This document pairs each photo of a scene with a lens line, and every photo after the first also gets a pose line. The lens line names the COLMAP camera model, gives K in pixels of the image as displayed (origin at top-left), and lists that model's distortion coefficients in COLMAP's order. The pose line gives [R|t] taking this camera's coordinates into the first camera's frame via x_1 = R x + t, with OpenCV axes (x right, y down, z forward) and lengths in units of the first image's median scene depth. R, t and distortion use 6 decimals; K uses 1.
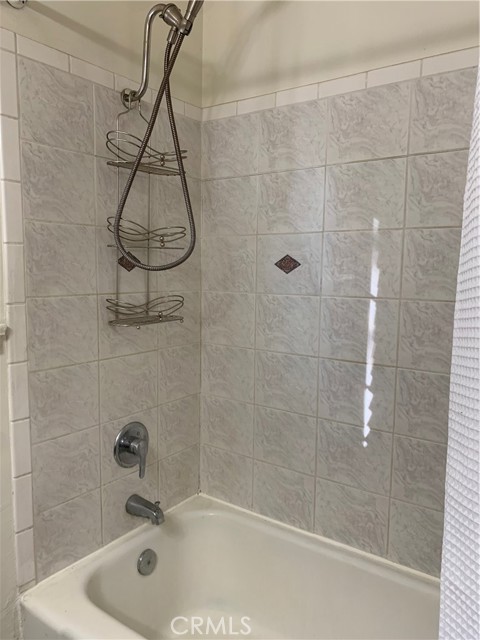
lens RADIAL K [[487.2, 0, 236.8], [0, 487.2, 322.7], [0, 0, 1]] dist [0.046234, -0.054498]
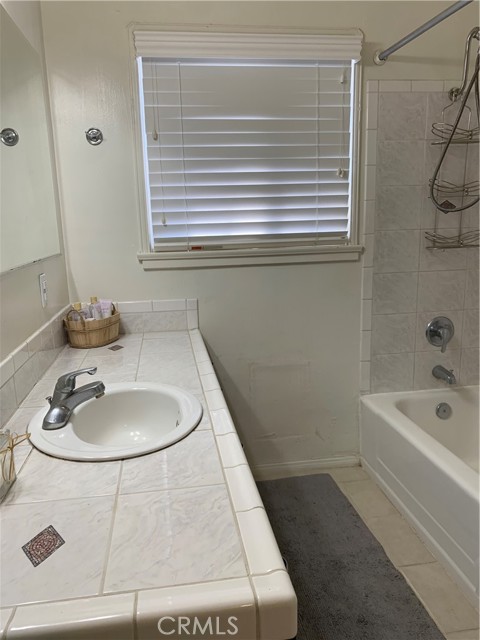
lens RADIAL K [[487.2, 0, 237.8], [0, 487.2, 322.8], [0, 0, 1]] dist [0.046234, -0.054498]
pose [[0.694851, 0.112104, -0.710362, 0.456099], [-0.047206, 0.992755, 0.110494, 0.093598], [0.717603, -0.043243, 0.695109, -0.528733]]
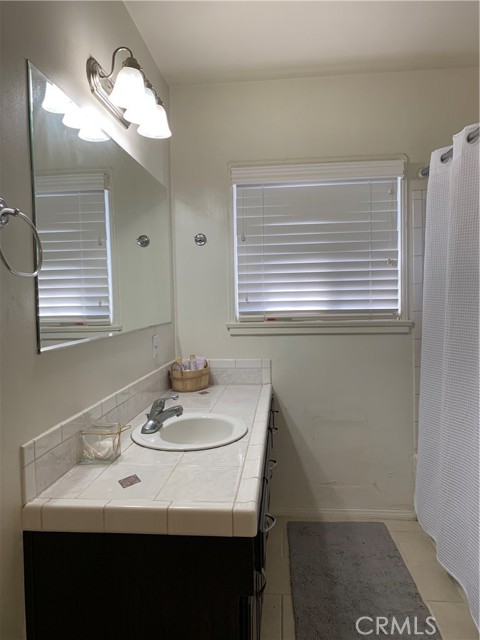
lens RADIAL K [[487.2, 0, 241.6], [0, 487.2, 320.5], [0, 0, 1]] dist [0.046234, -0.054498]
pose [[0.504632, 0.013177, -0.863234, 0.861676], [-0.077867, 0.996503, -0.030308, 0.107149], [0.859816, 0.082511, 0.503893, -0.630774]]
